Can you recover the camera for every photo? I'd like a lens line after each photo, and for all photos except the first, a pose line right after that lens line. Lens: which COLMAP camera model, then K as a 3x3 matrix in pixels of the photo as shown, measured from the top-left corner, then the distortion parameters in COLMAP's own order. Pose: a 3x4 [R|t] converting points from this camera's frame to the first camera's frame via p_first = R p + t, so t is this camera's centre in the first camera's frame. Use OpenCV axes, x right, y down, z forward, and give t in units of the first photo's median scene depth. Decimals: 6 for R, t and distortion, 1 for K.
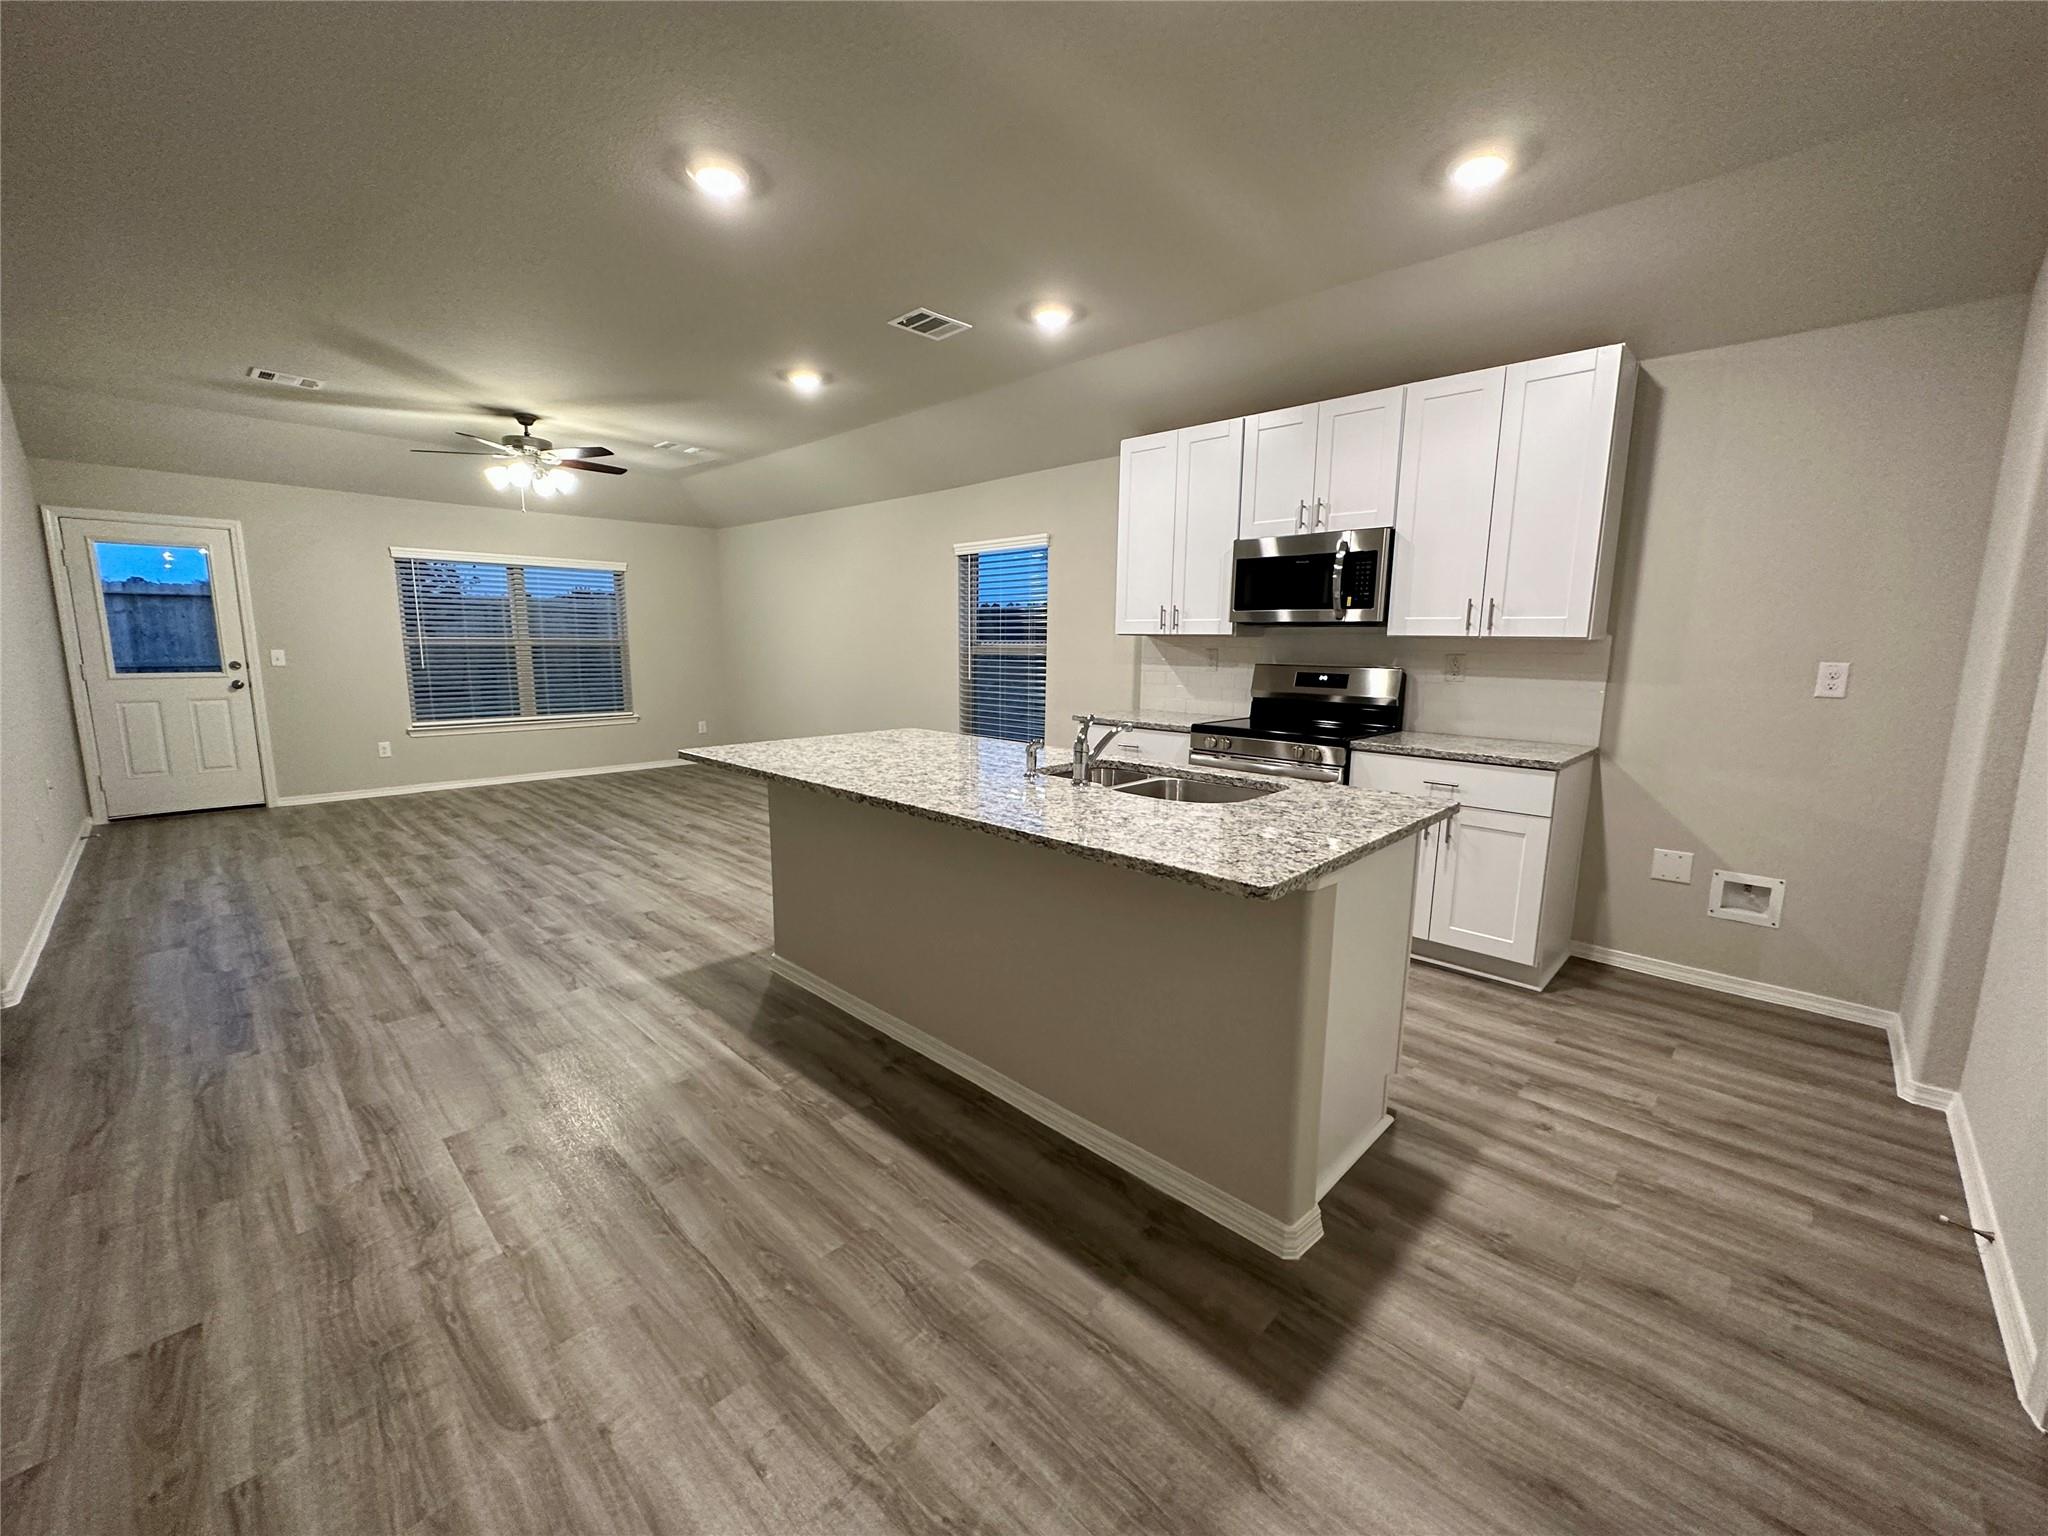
lens RADIAL K [[817.8, 0, 1023.2], [0, 817.8, 766.0], [0, 0, 1]] dist [-0.002615, 0.000543]
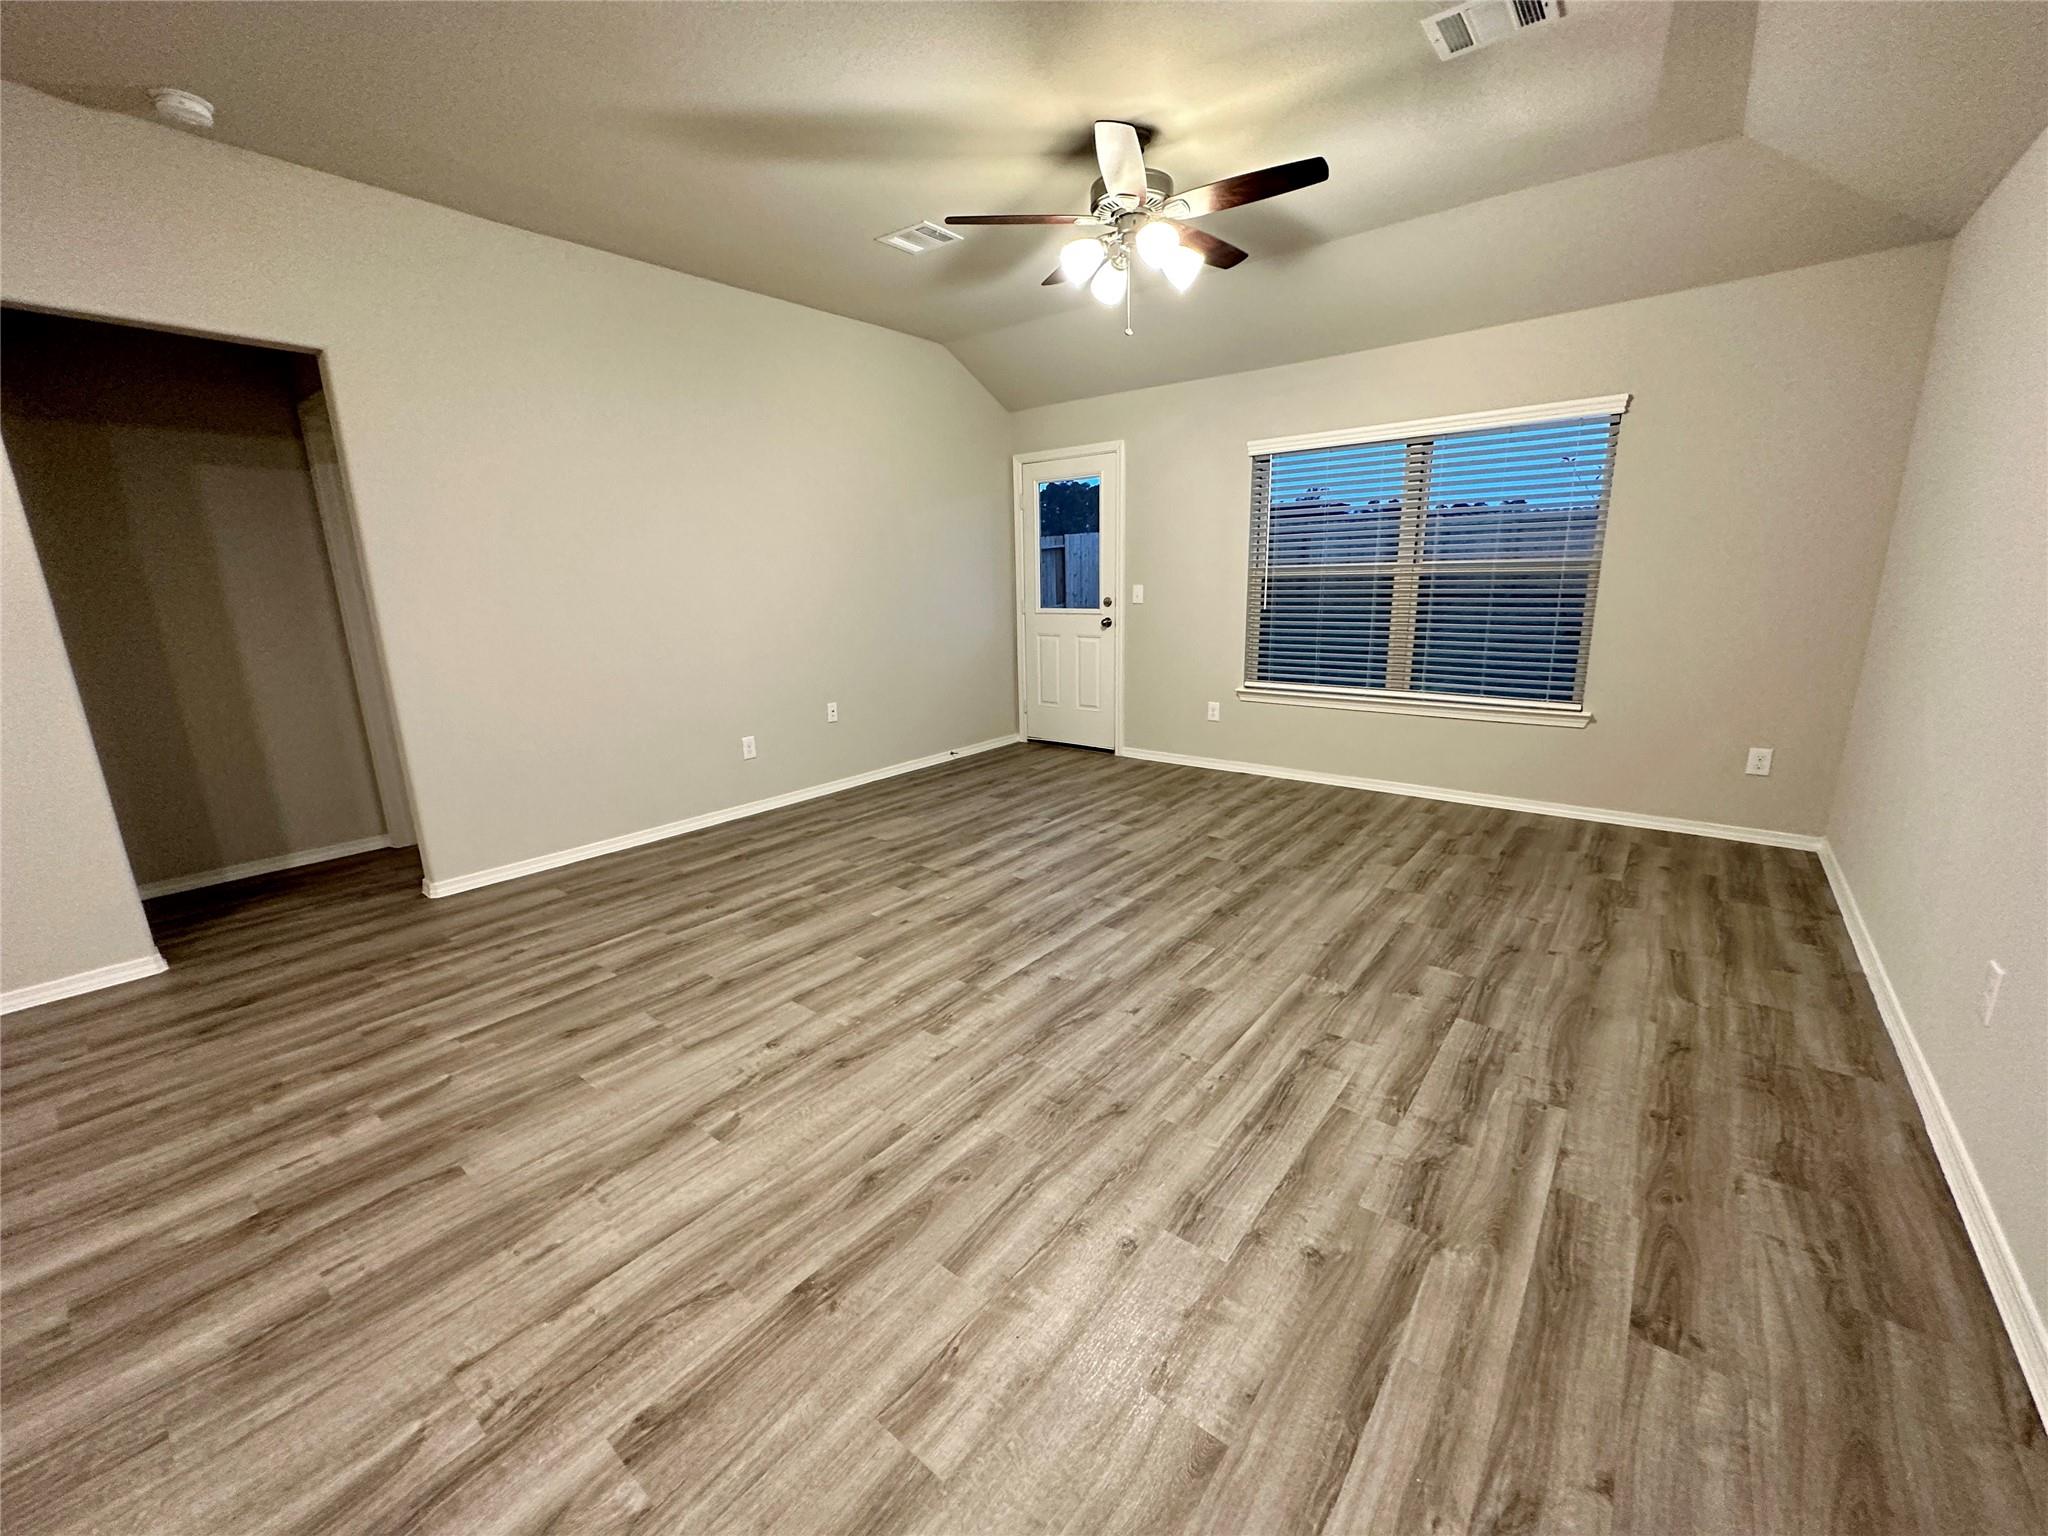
lens RADIAL K [[817.8, 0, 1022.3], [0, 817.8, 764.1], [0, 0, 1]] dist [-0.002615, 0.000543]
pose [[0.091719, 0.214432, -0.972423, -0.028175], [-0.127296, 0.971052, 0.202124, -0.197354], [0.987615, 0.105246, 0.116360, 1.340484]]
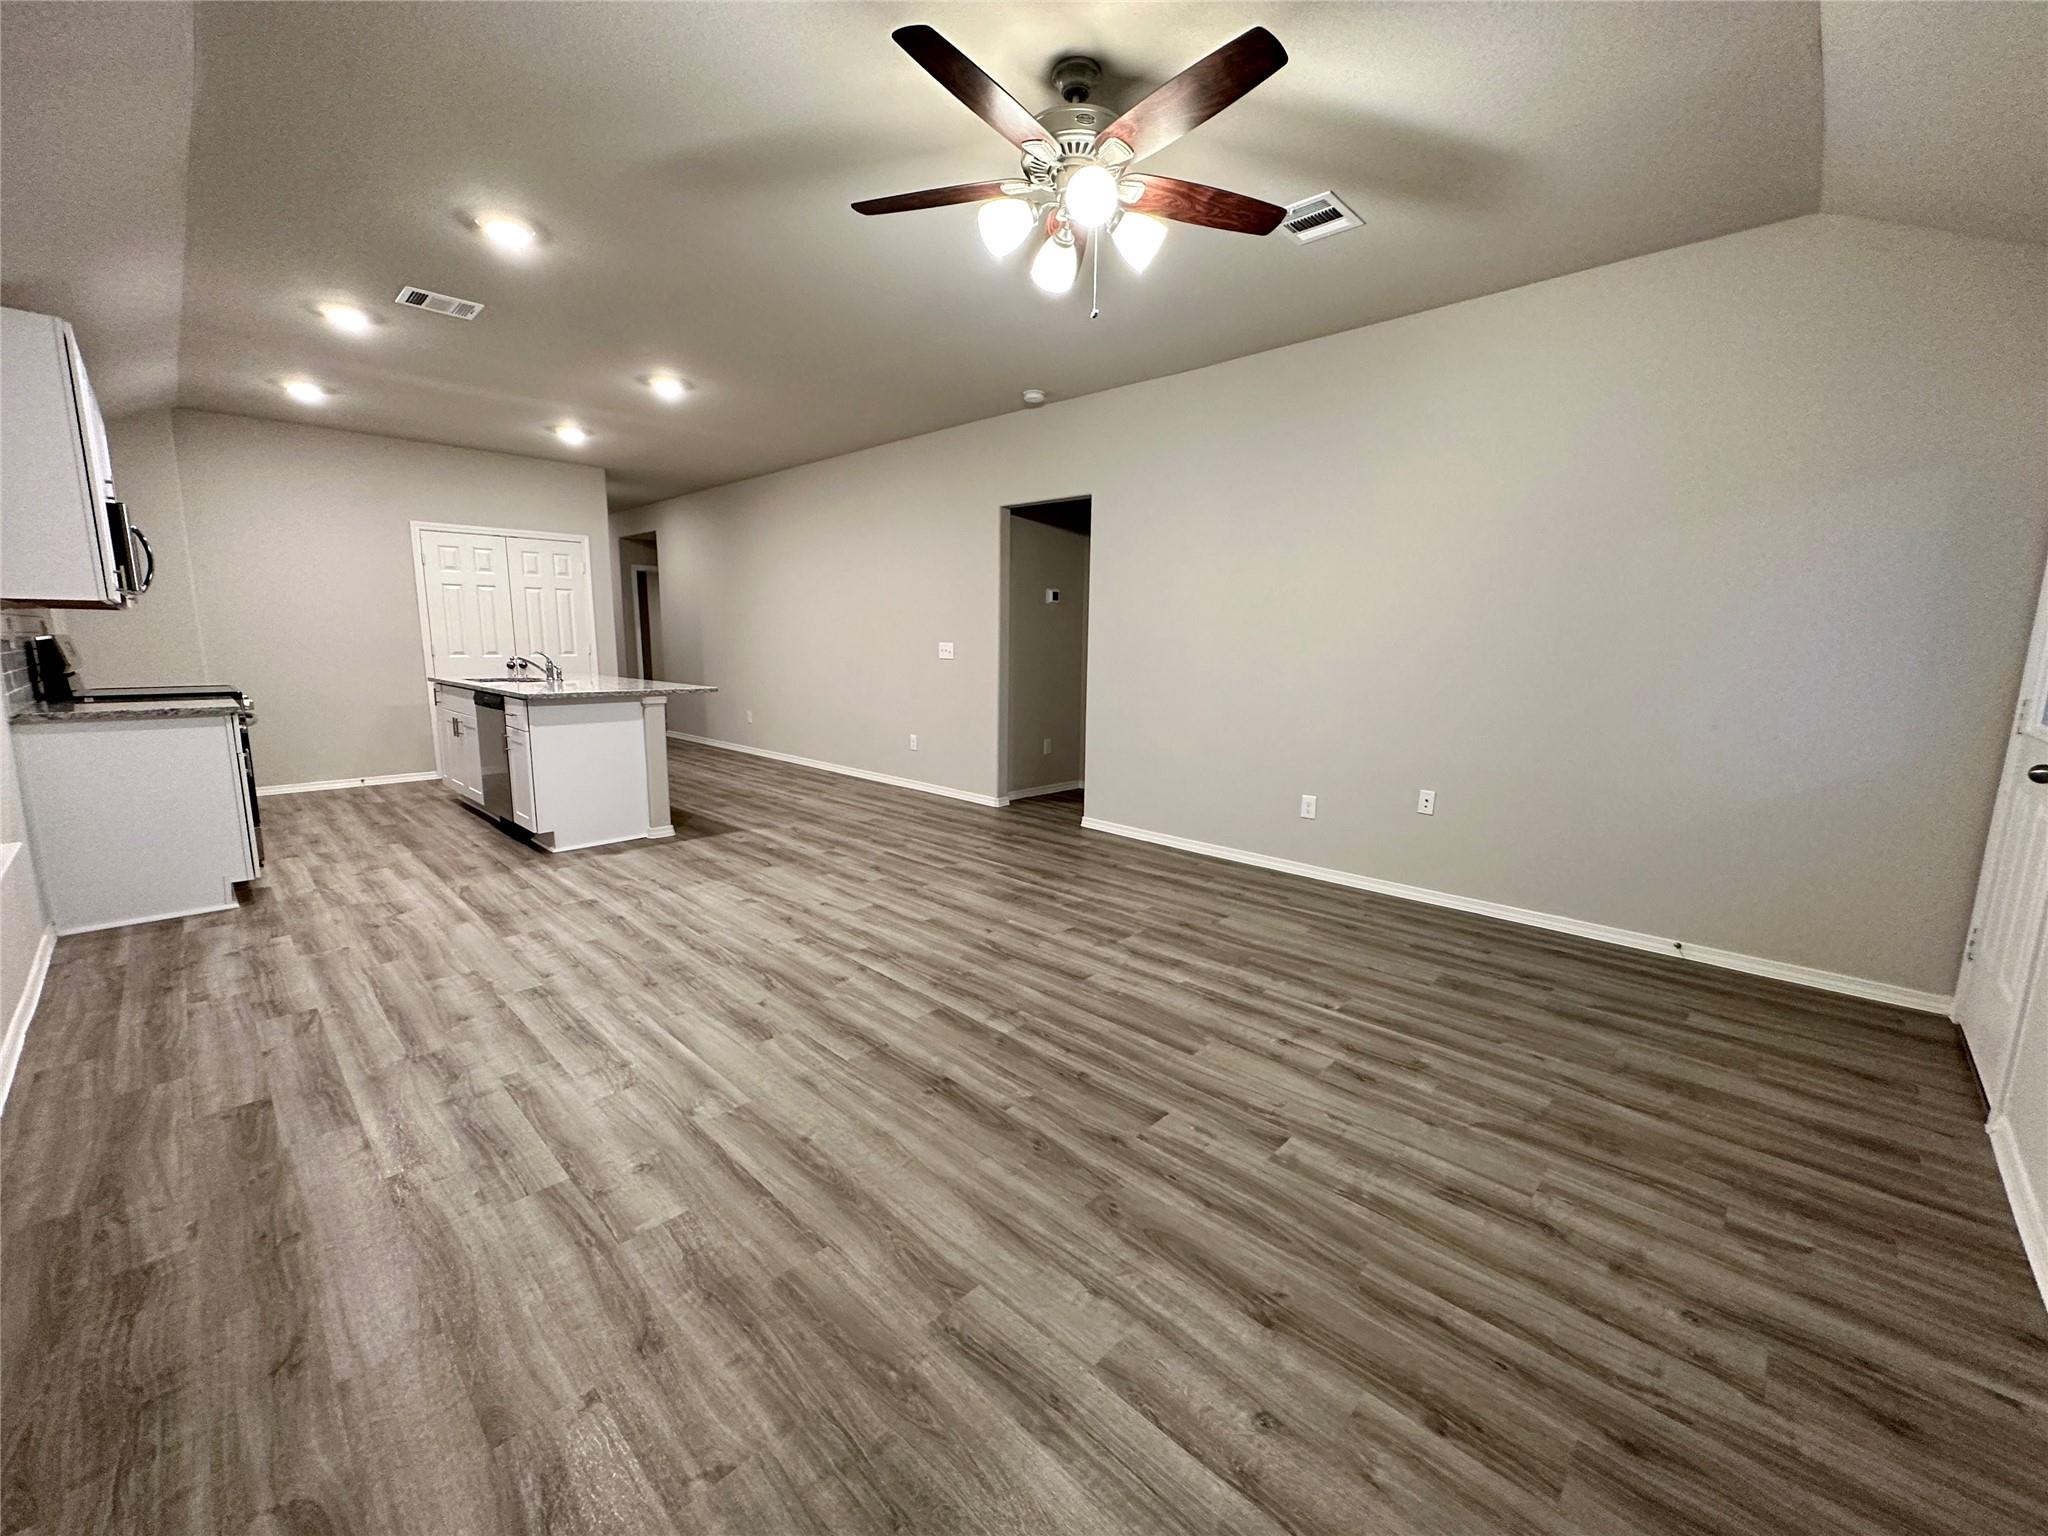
lens RADIAL K [[817.8, 0, 1024.4], [0, 817.8, 765.3], [0, 0, 1]] dist [-0.002615, 0.000543]
pose [[-0.999754, -0.021710, -0.004564, -0.867233], [-0.022068, 0.952117, 0.304936, -0.329629], [-0.002275, 0.304961, -0.952362, 2.194038]]
